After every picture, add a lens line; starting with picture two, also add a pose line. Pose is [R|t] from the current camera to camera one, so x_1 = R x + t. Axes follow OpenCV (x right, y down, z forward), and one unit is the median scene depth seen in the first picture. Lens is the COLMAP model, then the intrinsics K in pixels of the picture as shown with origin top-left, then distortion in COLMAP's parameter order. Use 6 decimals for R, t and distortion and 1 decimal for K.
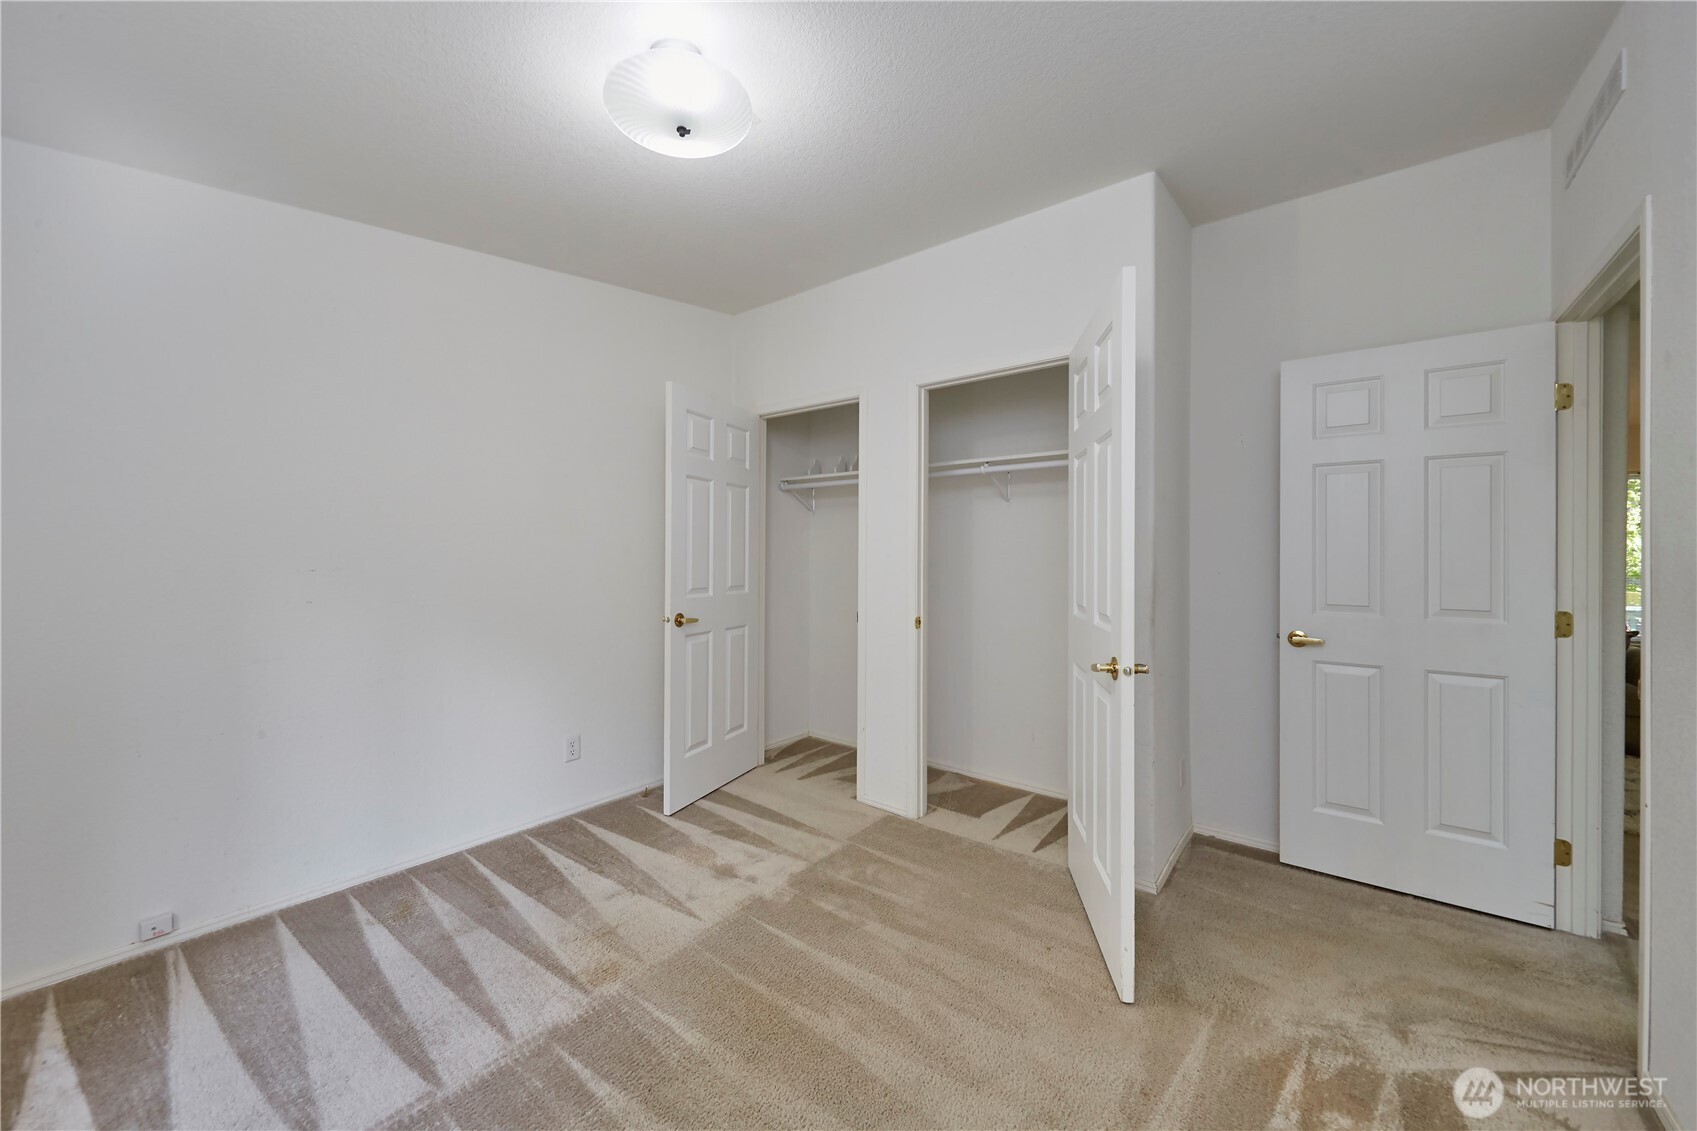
lens RADIAL K [[613.0, 0, 858.7], [0, 613.0, 562.7], [0, 0, 1]] dist [-0.000196, 0.000042]
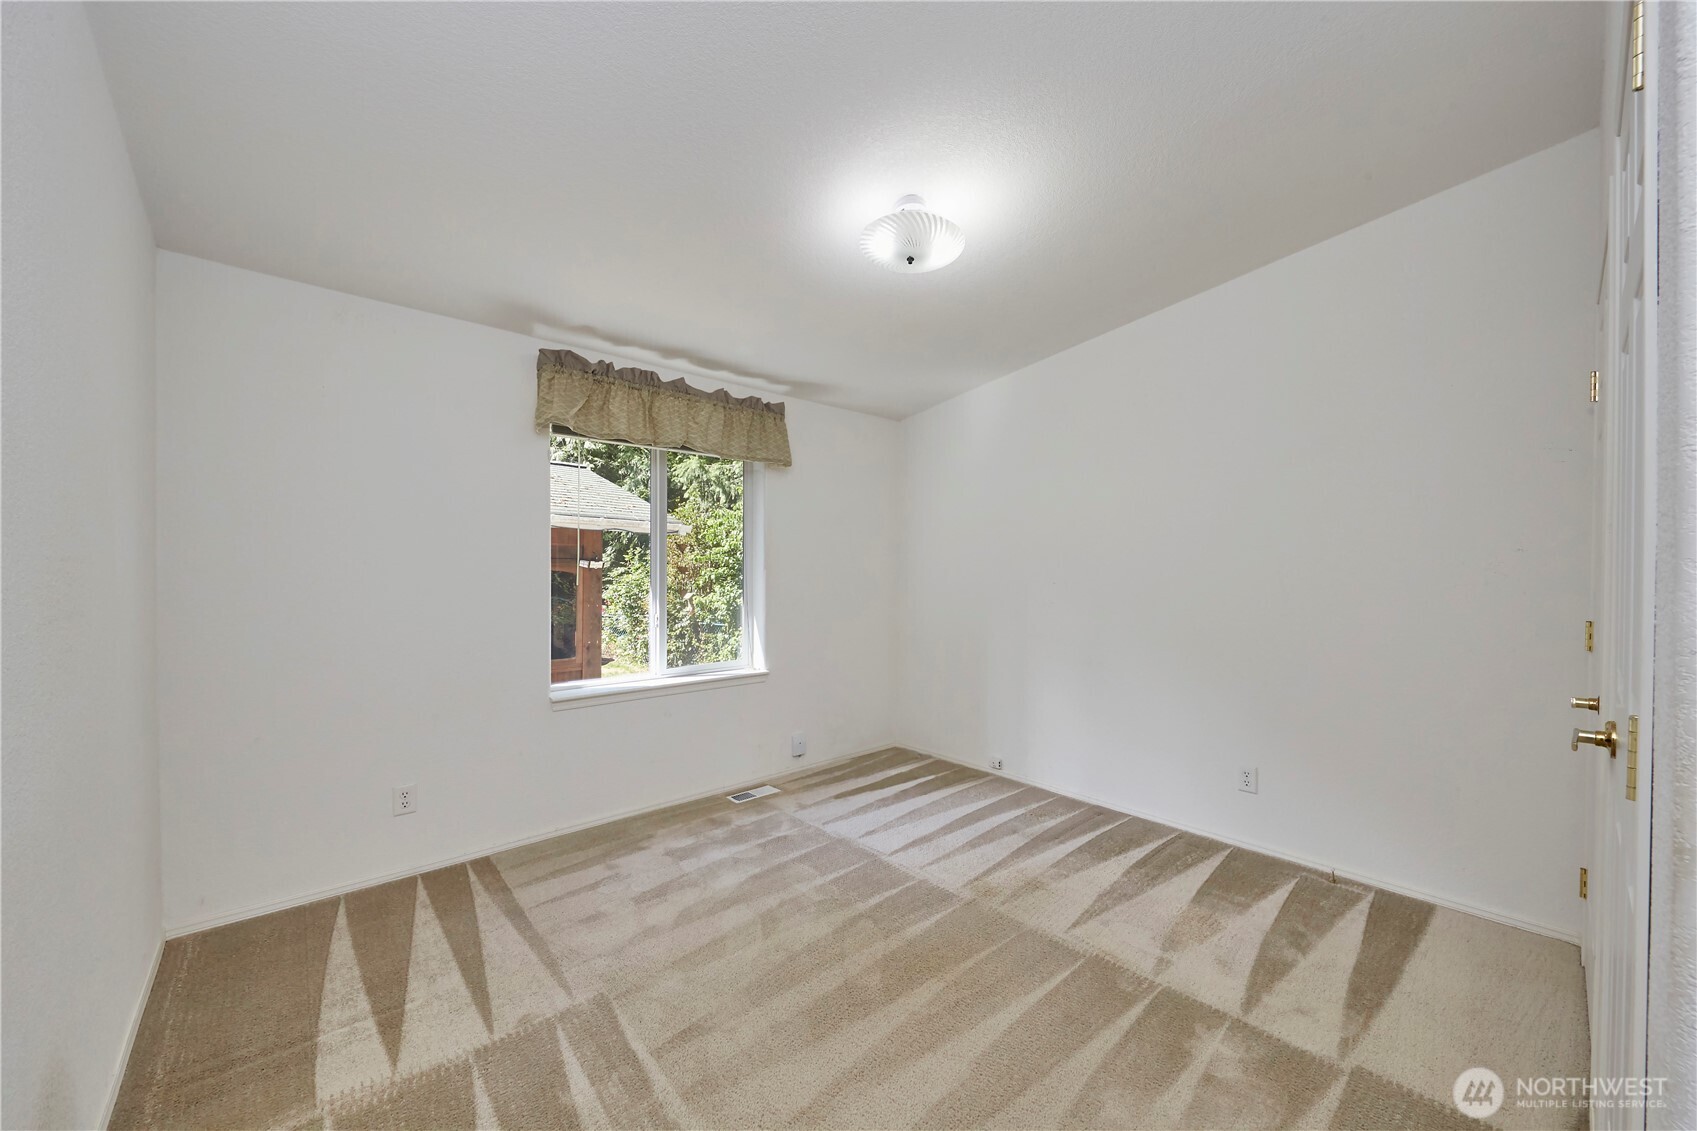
lens RADIAL K [[613.0, 0, 848.1], [0, 613.0, 571.7], [0, 0, 1]] dist [-0.000196, 0.000042]
pose [[-0.170999, 0.000608, -0.985271, 0.733845], [-0.003250, 0.999994, 0.001182, -0.017653], [0.985266, 0.003404, -0.170996, 0.724130]]
